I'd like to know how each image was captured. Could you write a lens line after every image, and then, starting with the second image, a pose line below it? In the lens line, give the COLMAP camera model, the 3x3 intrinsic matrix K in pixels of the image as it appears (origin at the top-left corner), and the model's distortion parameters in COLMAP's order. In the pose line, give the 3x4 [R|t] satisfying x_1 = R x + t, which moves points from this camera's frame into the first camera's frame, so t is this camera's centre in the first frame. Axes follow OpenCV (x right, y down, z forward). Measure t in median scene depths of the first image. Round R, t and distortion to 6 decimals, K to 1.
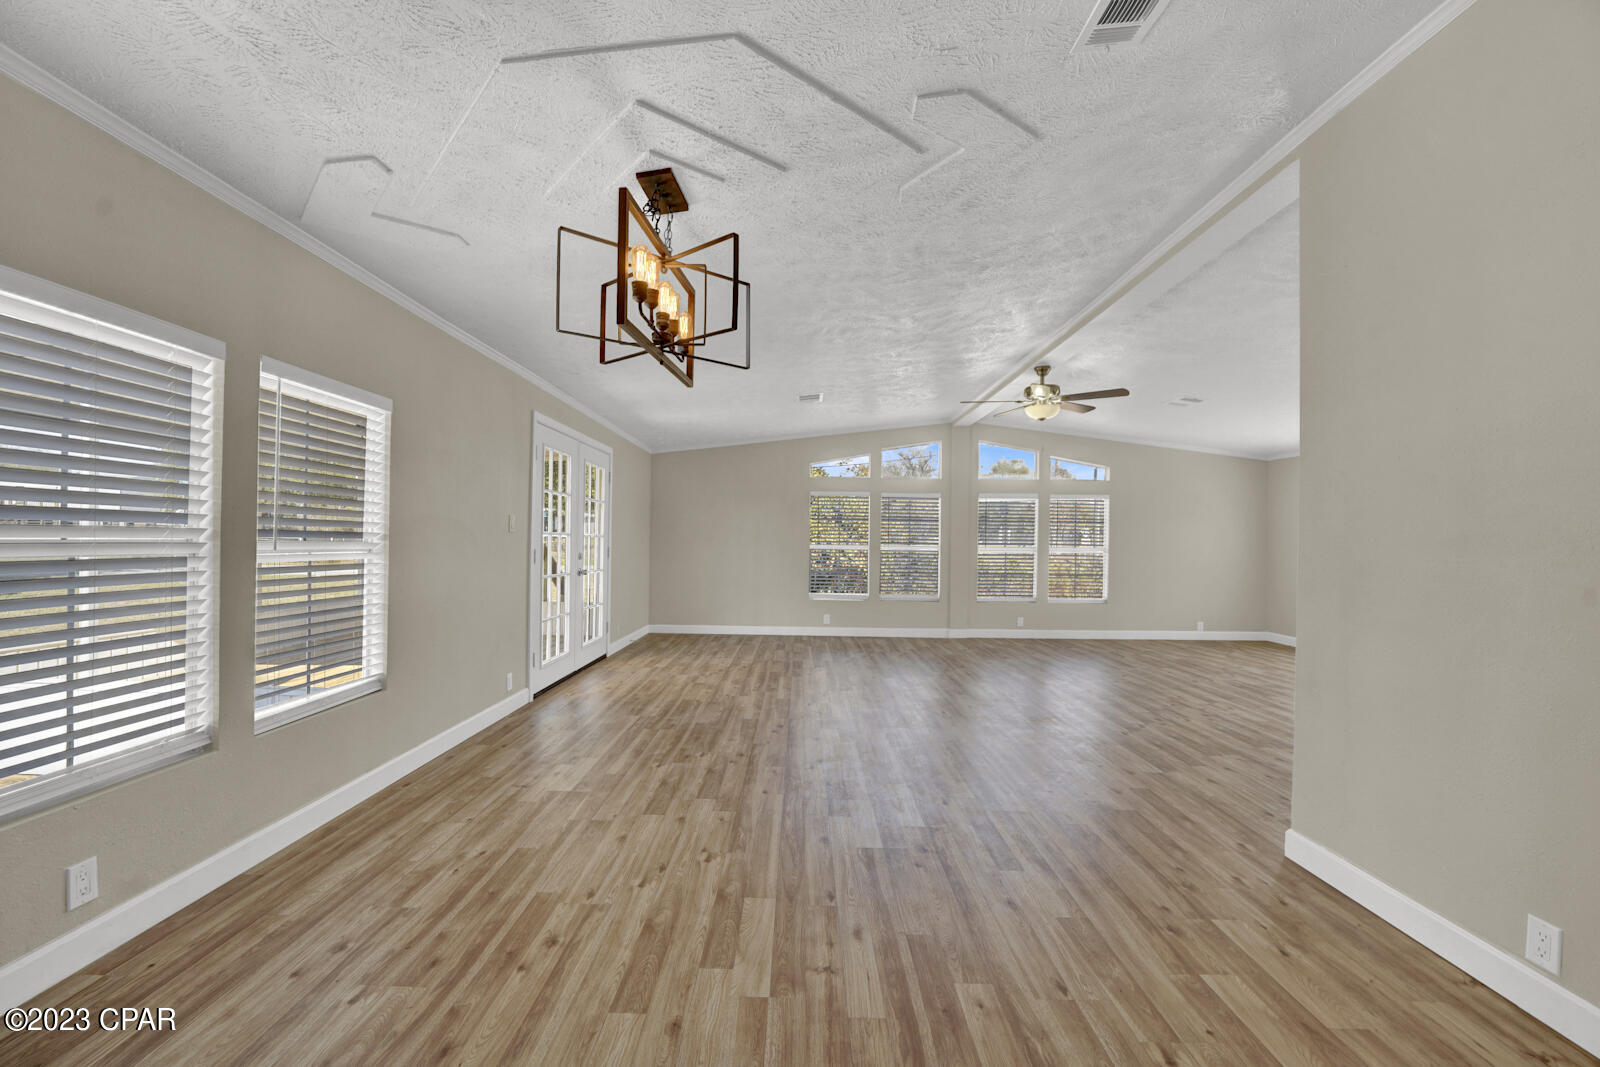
lens RADIAL K [[649.4, 0, 787.4], [0, 649.4, 534.7], [0, 0, 1]] dist [-0.029114, 0.003594]
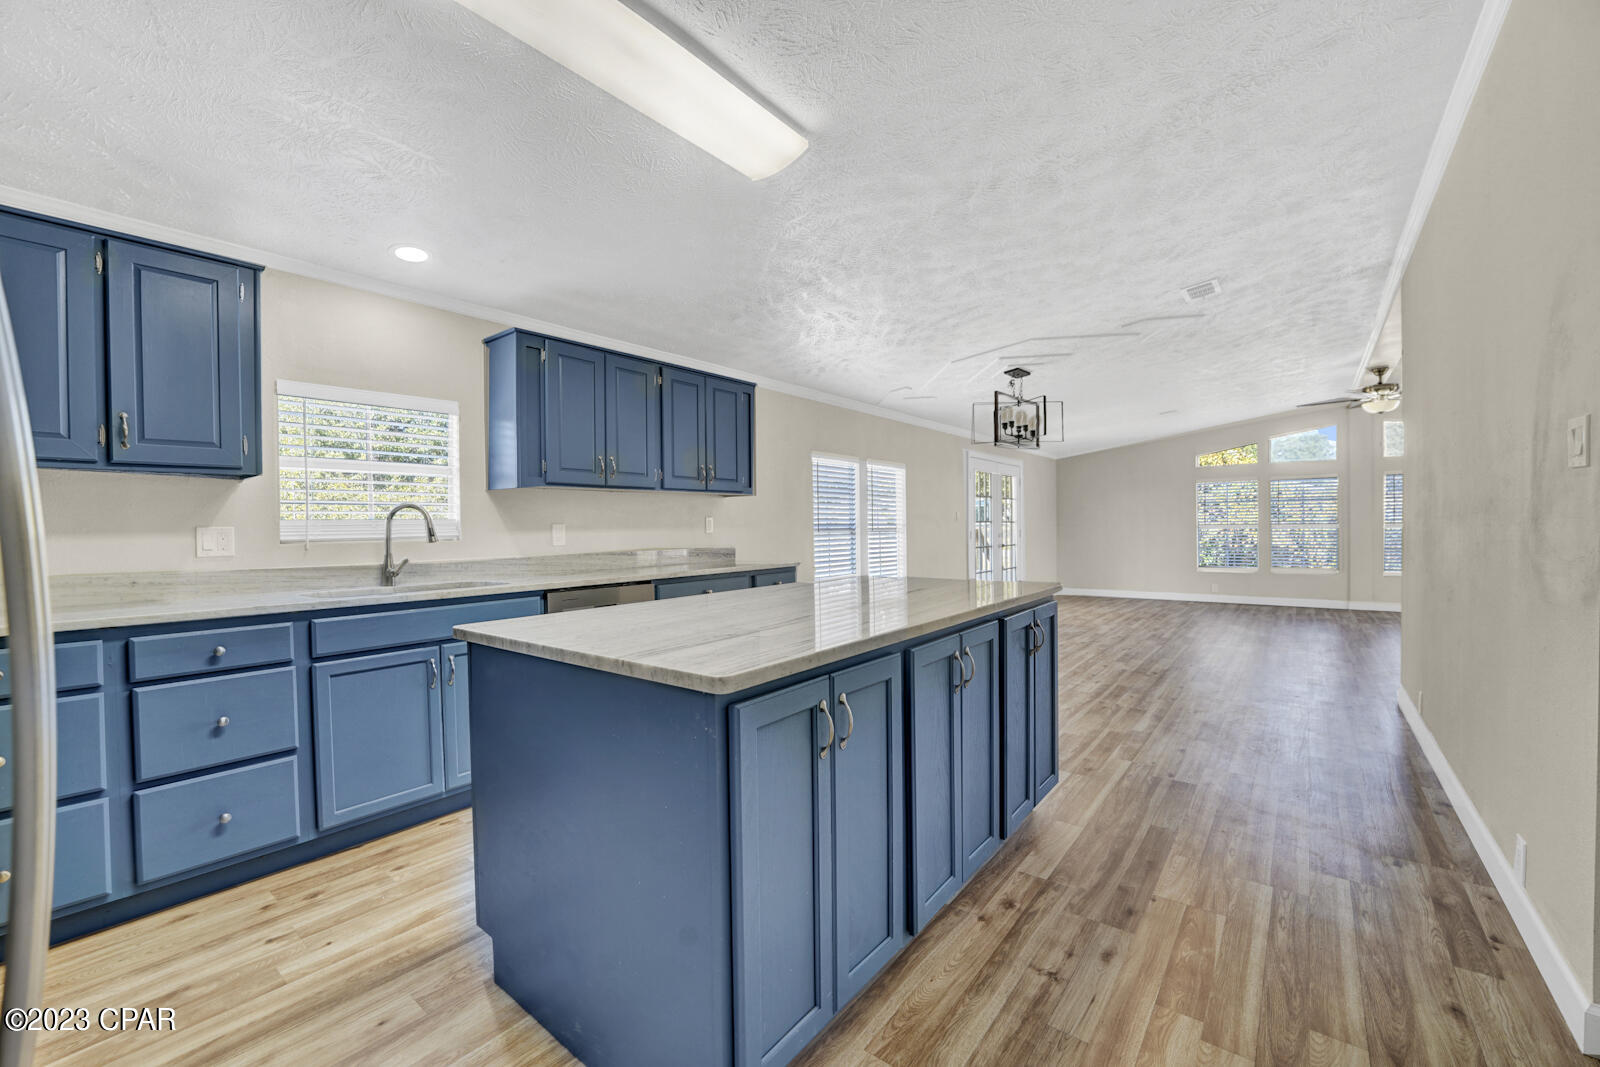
lens RADIAL K [[649.4, 0, 784.2], [0, 649.4, 538.6], [0, 0, 1]] dist [-0.029114, 0.003594]
pose [[0.786029, -0.015930, -0.617984, 0.576148], [0.029728, 0.999485, 0.012047, 0.010904], [0.617474, -0.027841, 0.786099, -1.356932]]
